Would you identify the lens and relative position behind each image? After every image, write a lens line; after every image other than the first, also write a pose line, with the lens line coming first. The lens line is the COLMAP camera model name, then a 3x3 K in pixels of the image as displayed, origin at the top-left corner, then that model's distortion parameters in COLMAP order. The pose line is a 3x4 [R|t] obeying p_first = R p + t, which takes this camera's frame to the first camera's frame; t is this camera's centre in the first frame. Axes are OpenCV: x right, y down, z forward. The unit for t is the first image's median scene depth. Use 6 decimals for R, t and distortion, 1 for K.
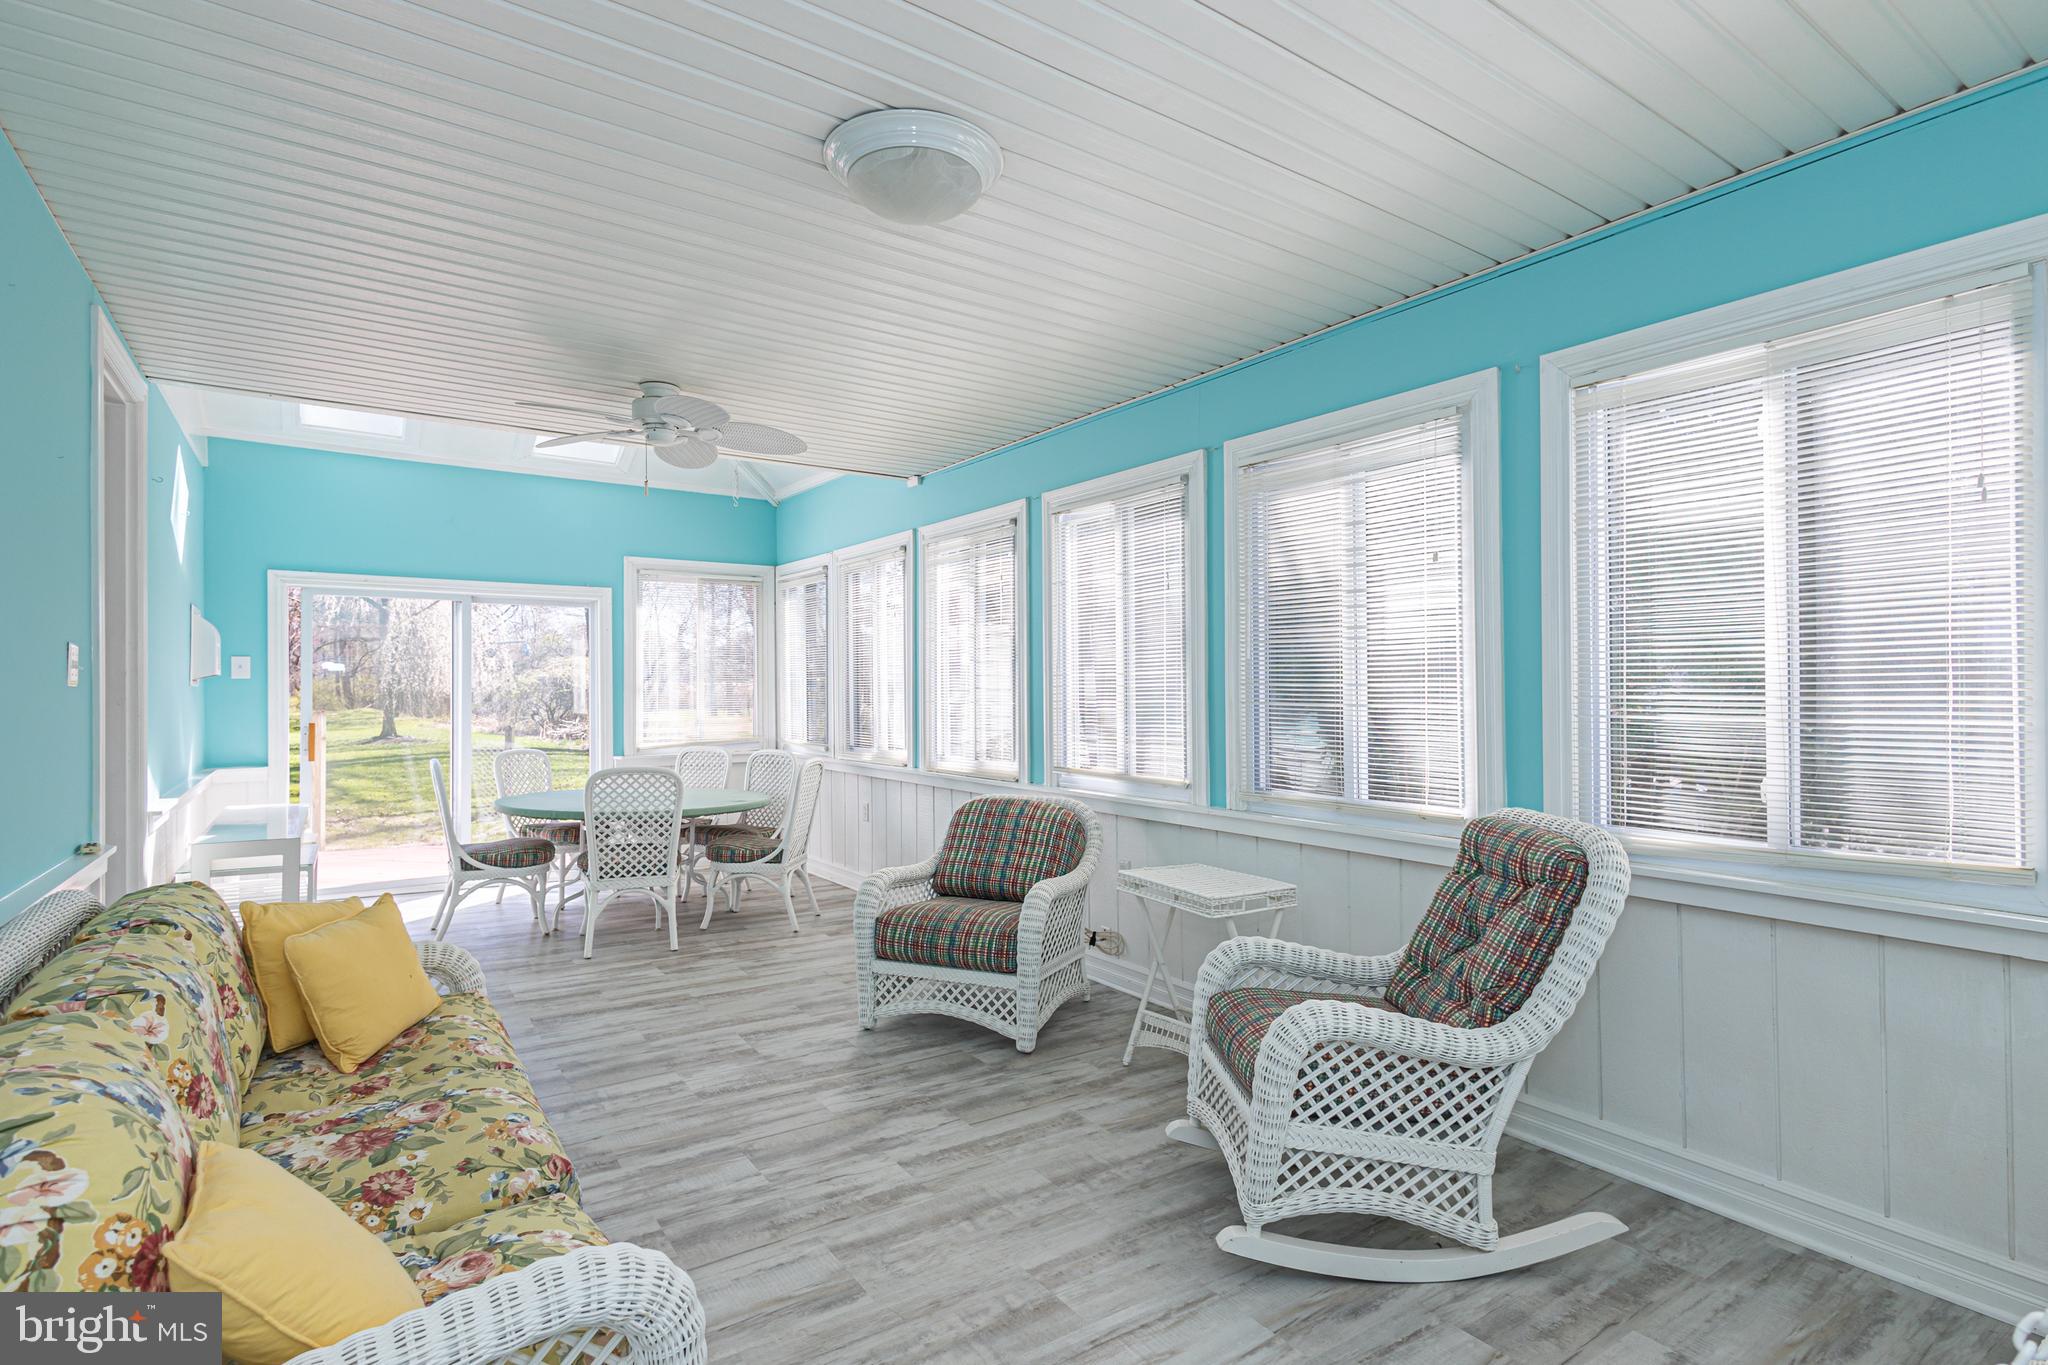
lens RADIAL K [[972.5, 0, 1024.0], [0, 972.5, 682.5], [0, 0, 1]] dist [0.003567, -0.000146]
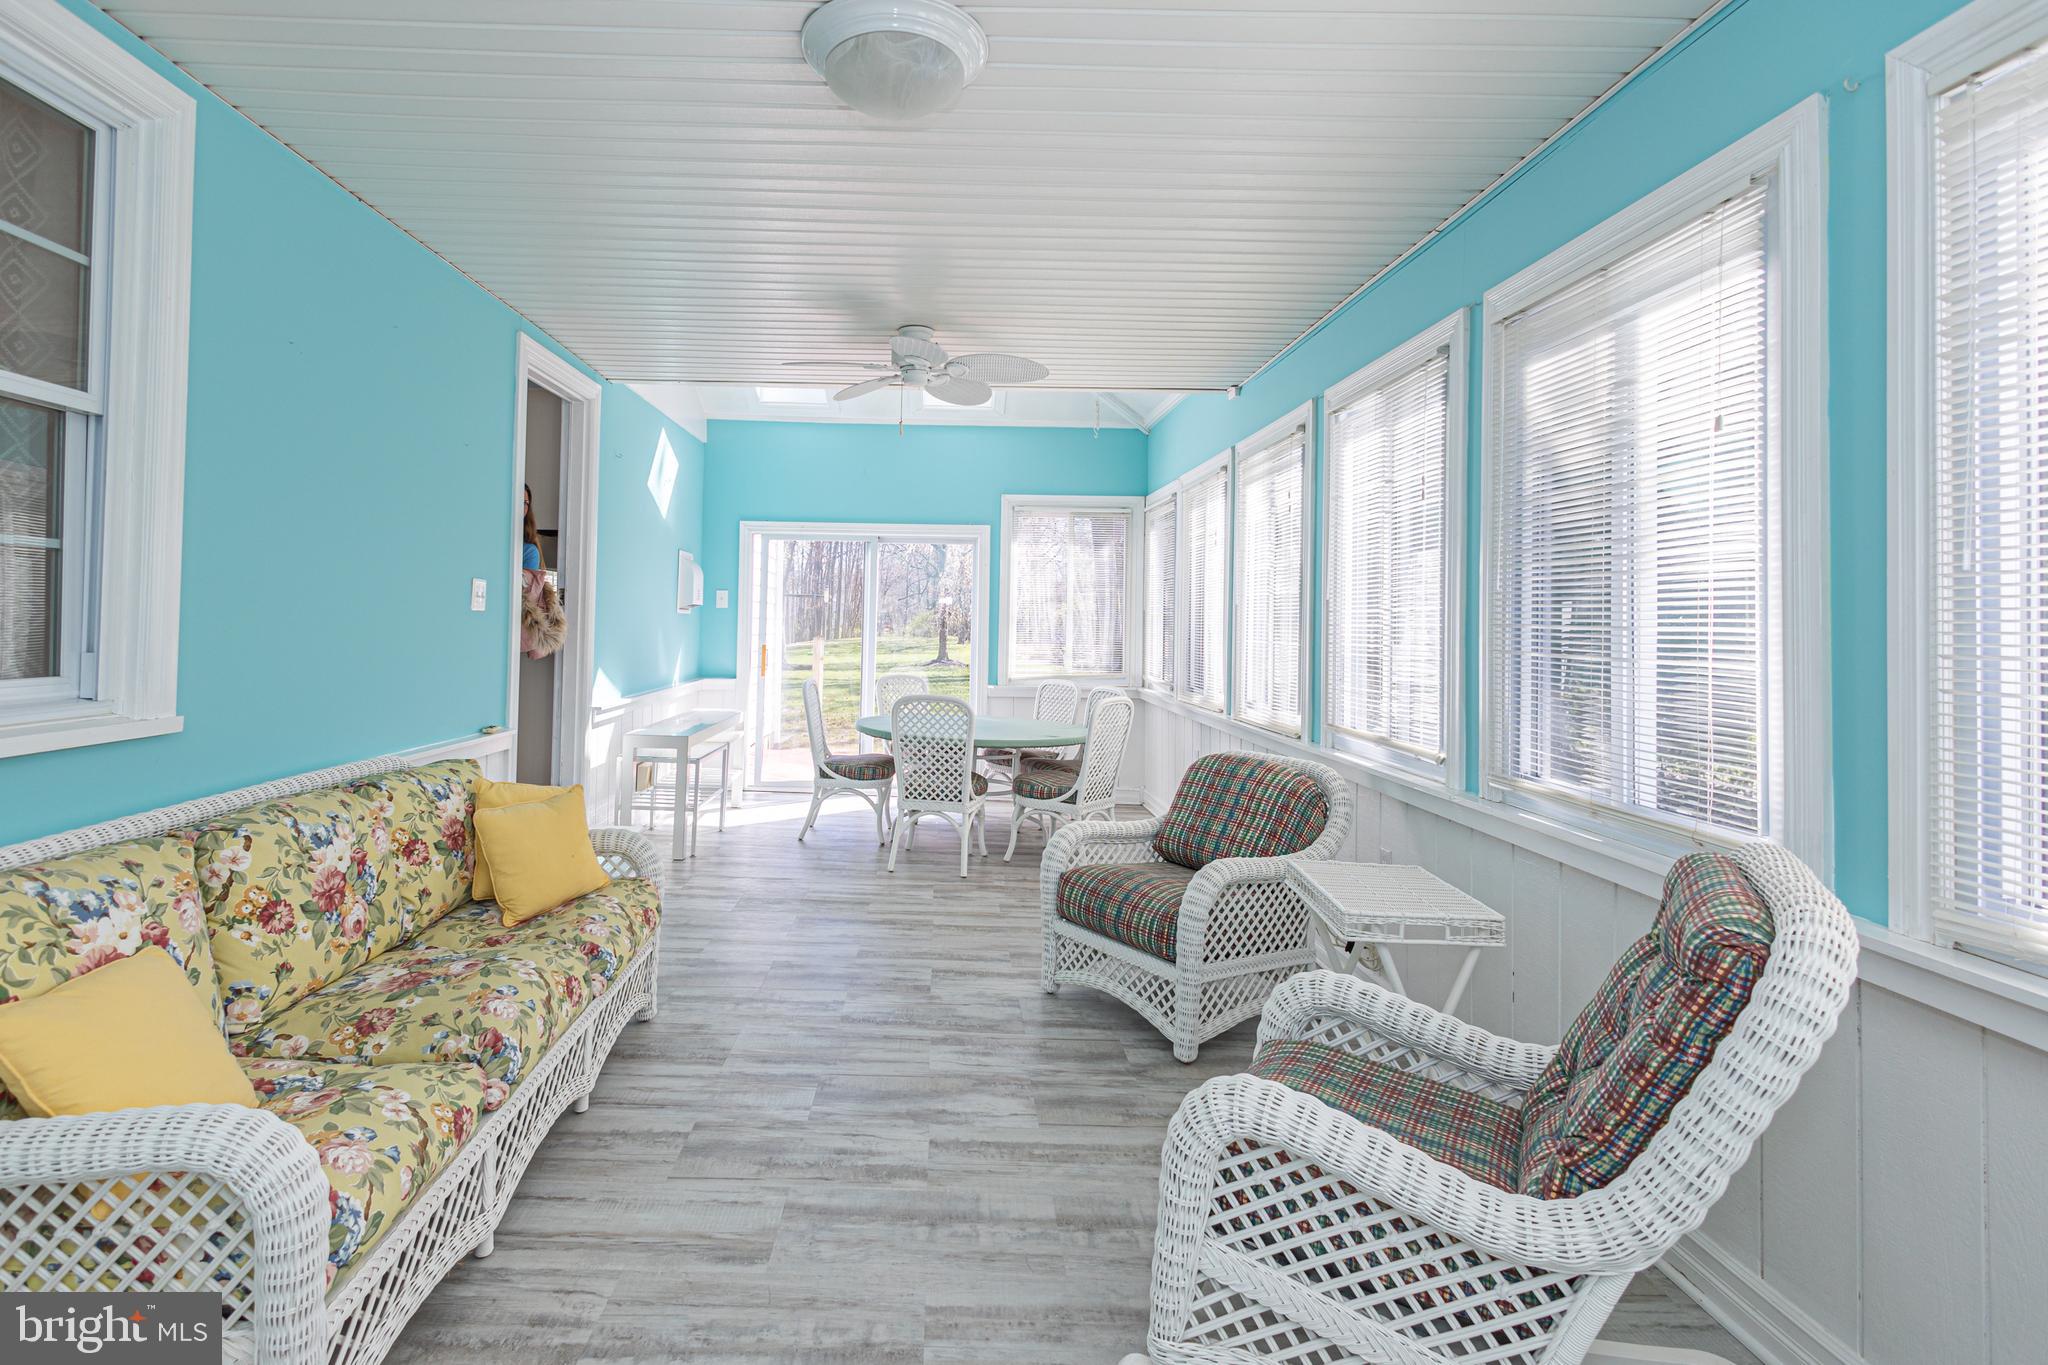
lens RADIAL K [[1008.2, 0, 1021.7], [0, 1008.2, 601.9], [0, 0, 1]] dist [0.008907, -0.000506]
pose [[0.832836, 0.005321, -0.553495, 0.350952], [-0.015050, 0.999802, -0.013034, -0.000690], [0.553316, 0.019185, 0.832751, 0.186809]]
